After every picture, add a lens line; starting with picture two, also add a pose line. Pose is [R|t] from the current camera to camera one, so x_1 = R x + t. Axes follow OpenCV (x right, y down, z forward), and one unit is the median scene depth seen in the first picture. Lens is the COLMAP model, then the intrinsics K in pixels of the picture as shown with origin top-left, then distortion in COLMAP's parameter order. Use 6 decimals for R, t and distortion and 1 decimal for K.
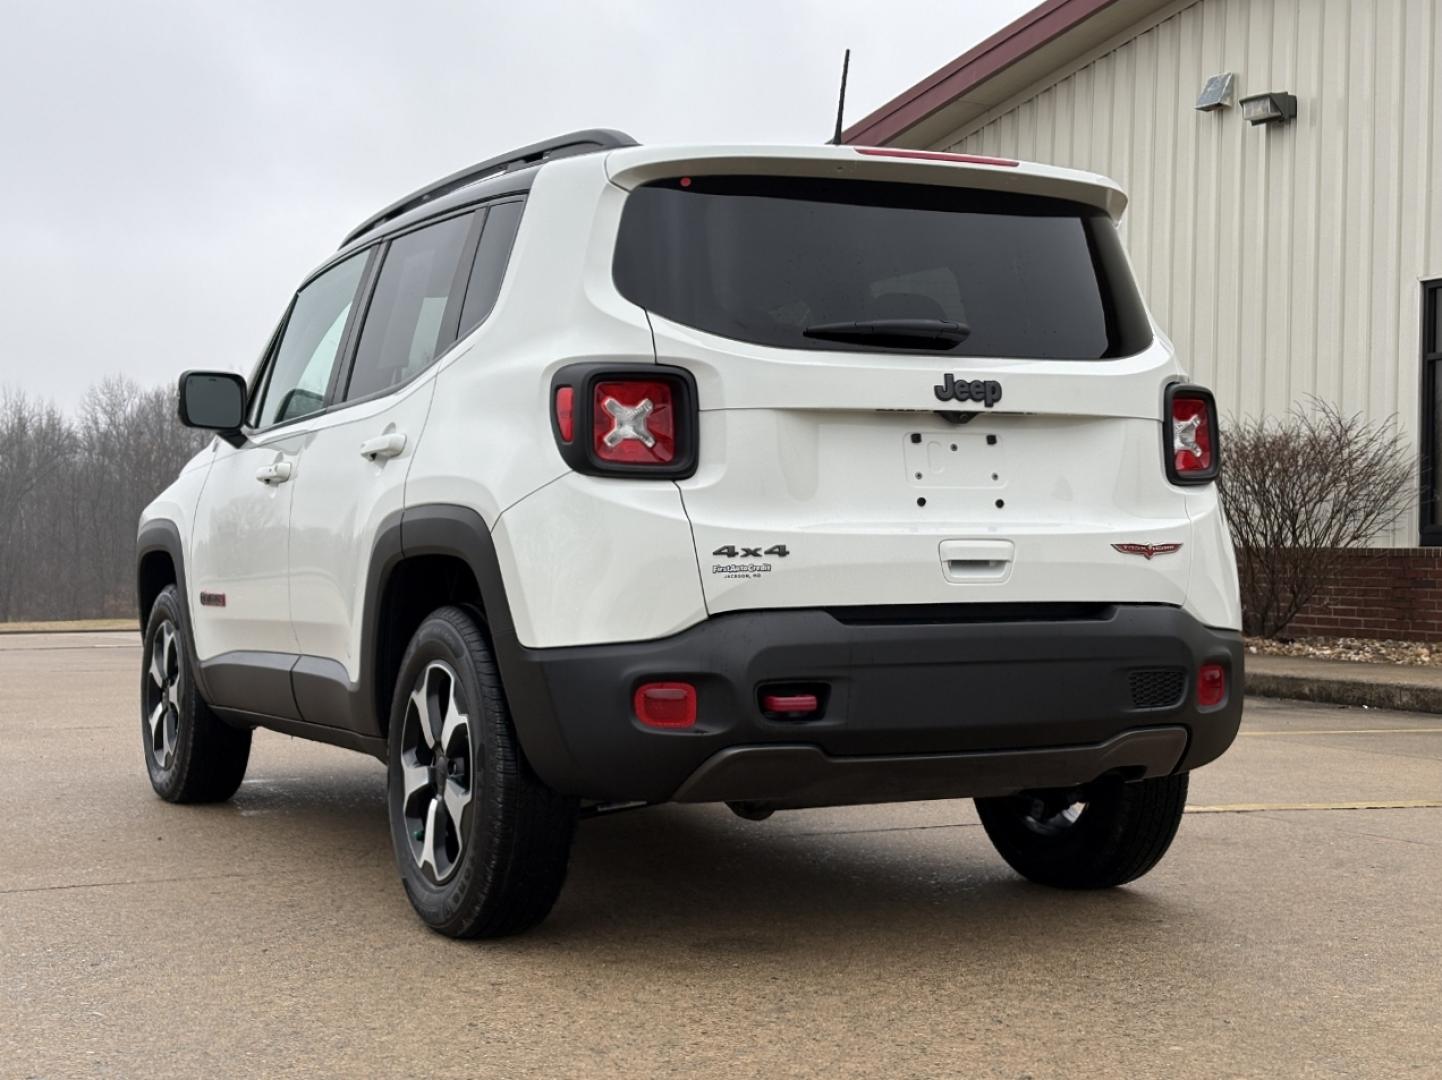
lens RADIAL K [[2179.5, 0, 721.0], [0, 2179.5, 540.0], [0, 0, 1]] dist [0.197371, -0.758443]
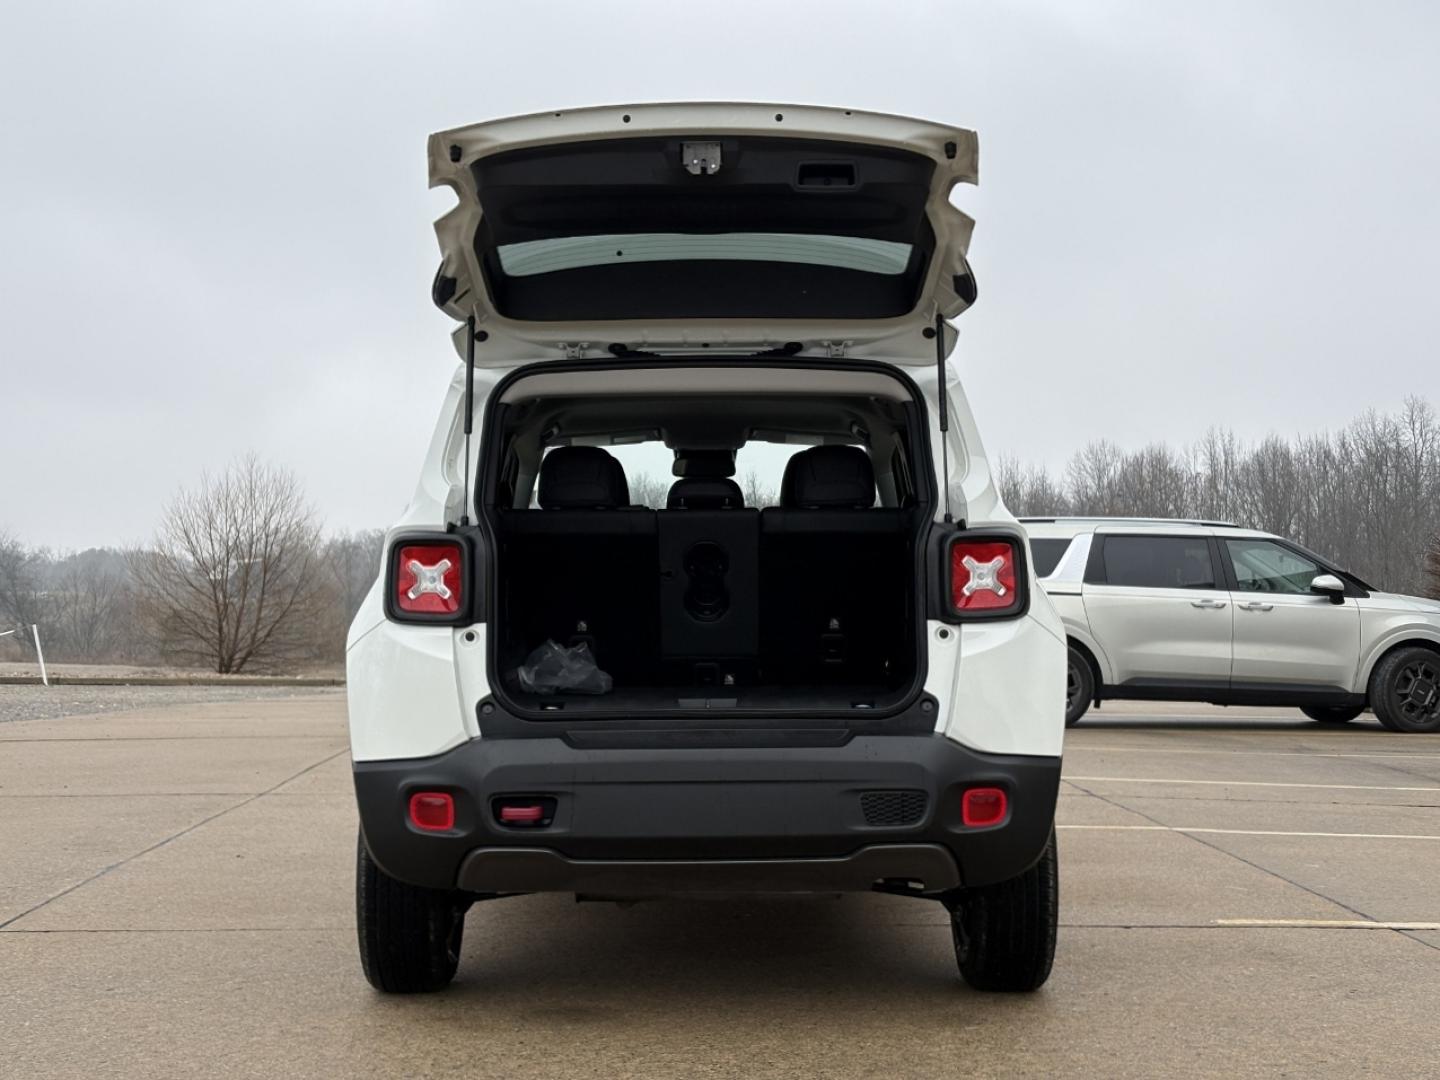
lens RADIAL K [[2176.5, 0, 720.0], [0, 2176.5, 540.0], [0, 0, 1]] dist [0.197371, -0.758443]
pose [[0.899651, -0.015788, -0.436324, 0.629686], [0.004255, 0.999616, -0.027396, -0.040457], [0.436589, 0.022791, 0.899372, -0.040371]]
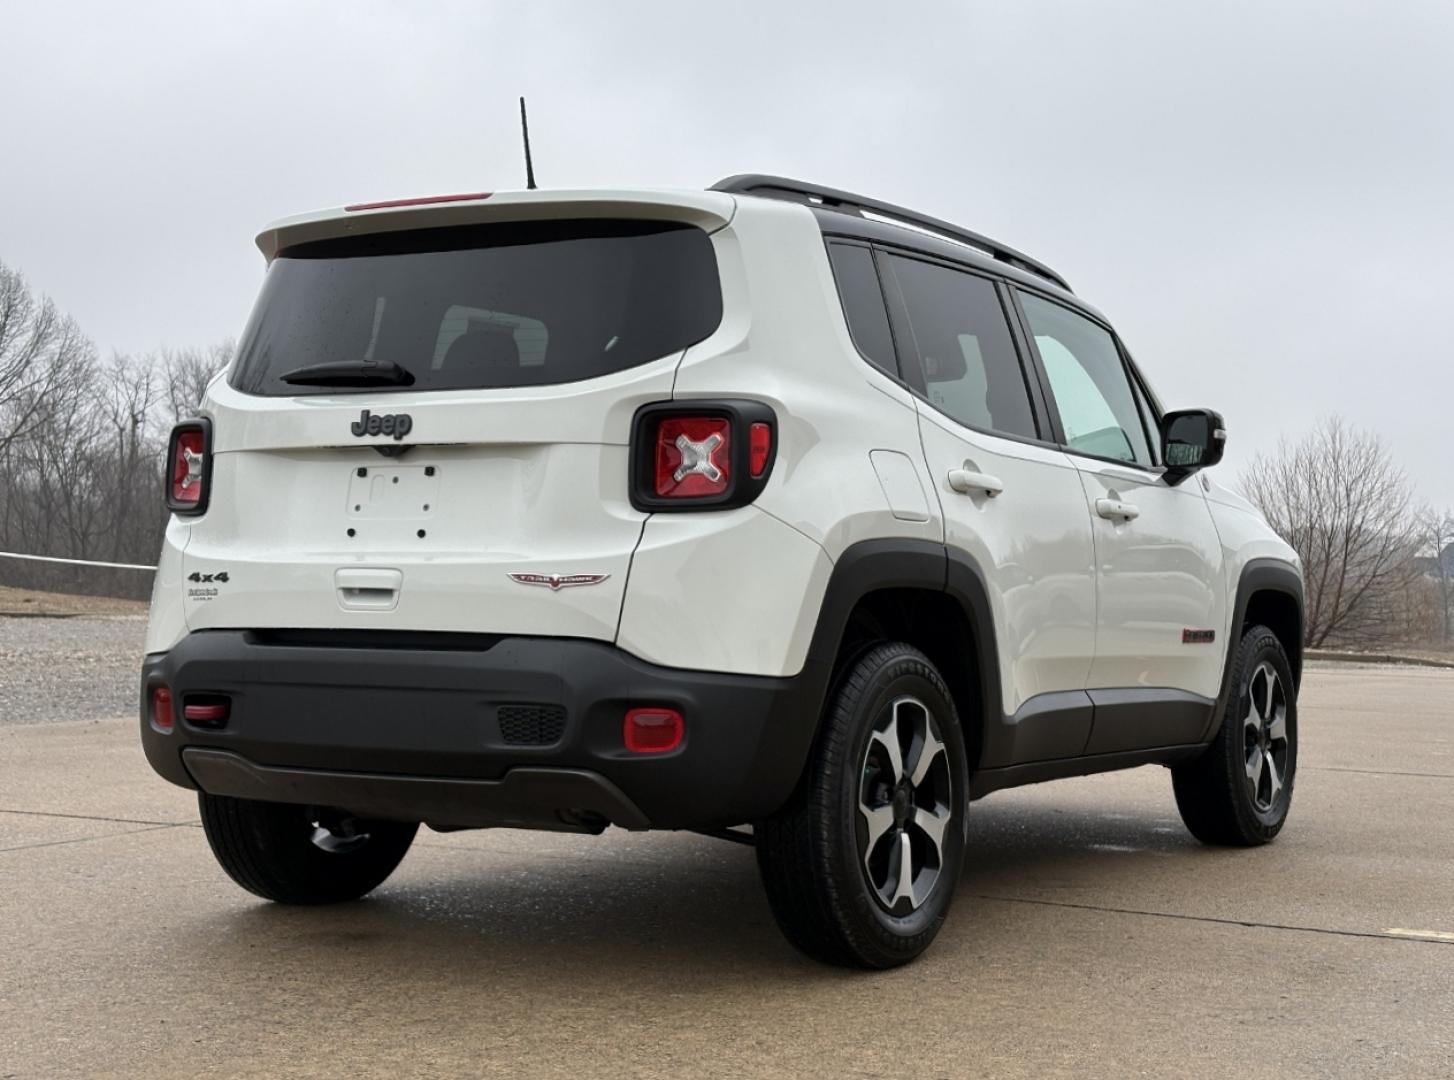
lens RADIAL K [[2221.4, 0, 727.0], [0, 2221.4, 540.0], [0, 0, 1]] dist [0.131741, -0.056198]
pose [[0.551789, -0.006501, -0.833959, 1.094470], [-0.011401, 0.999817, -0.015338, 0.000591], [0.833906, 0.017971, 0.551614, 0.557458]]
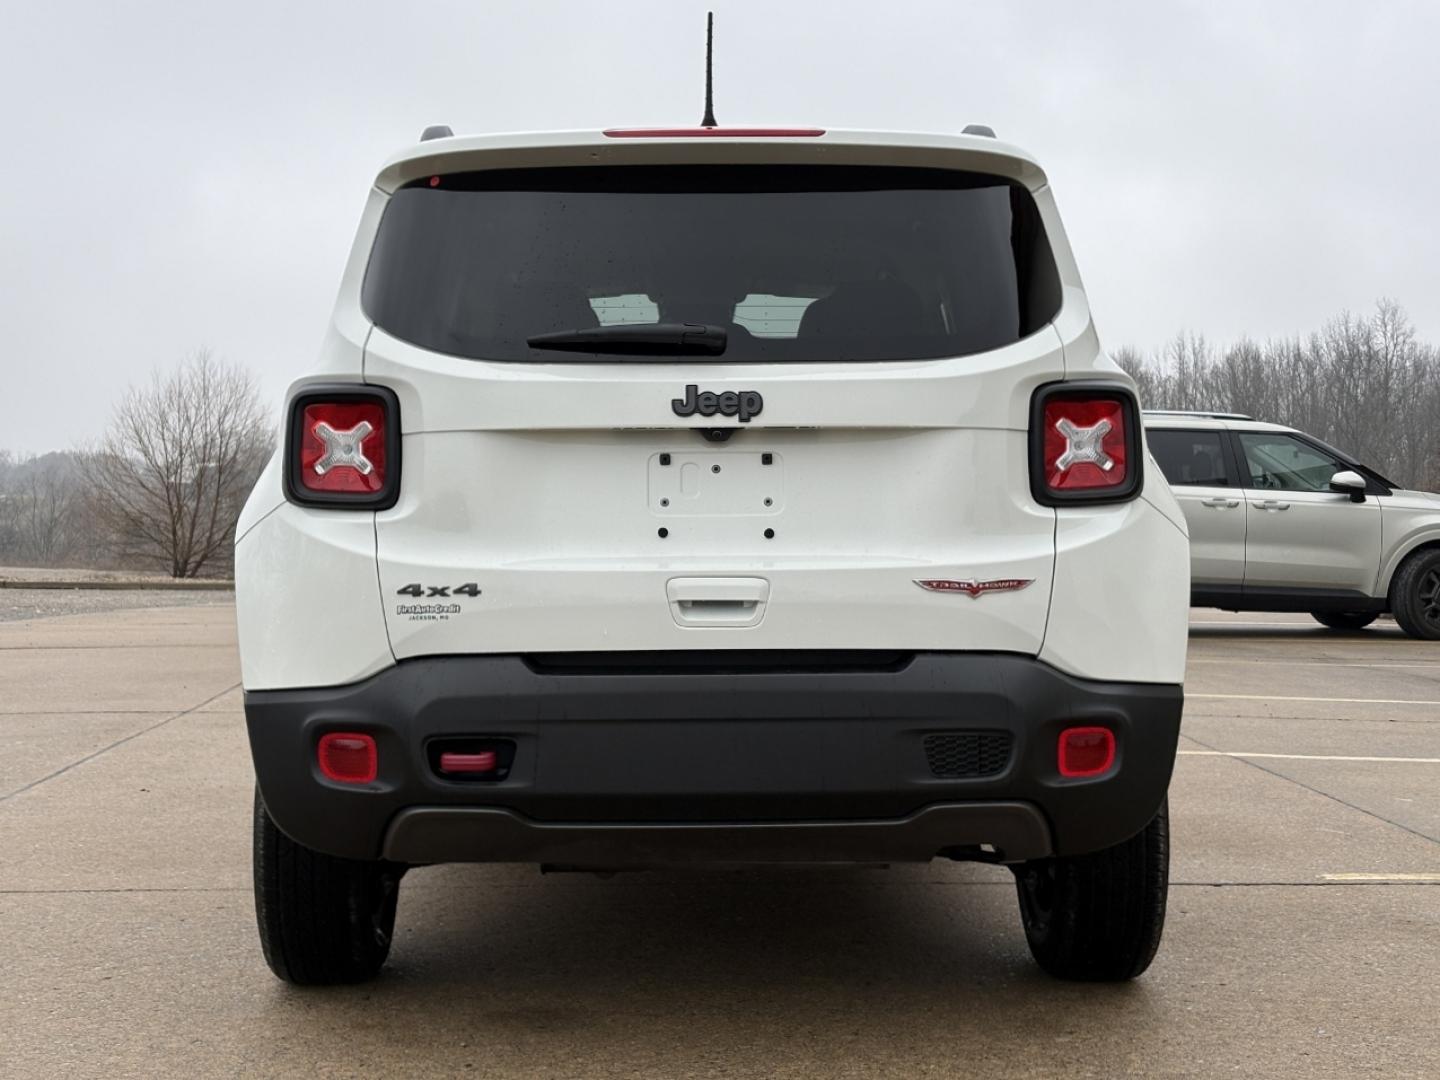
lens RADIAL K [[2176.5, 0, 720.0], [0, 2176.5, 540.0], [0, 0, 1]] dist [0.197371, -0.758443]
pose [[0.906475, 0.003768, -0.422243, 0.480423], [0.003352, 0.999864, 0.016118, -0.028583], [0.422247, -0.016026, 0.906339, 0.222196]]
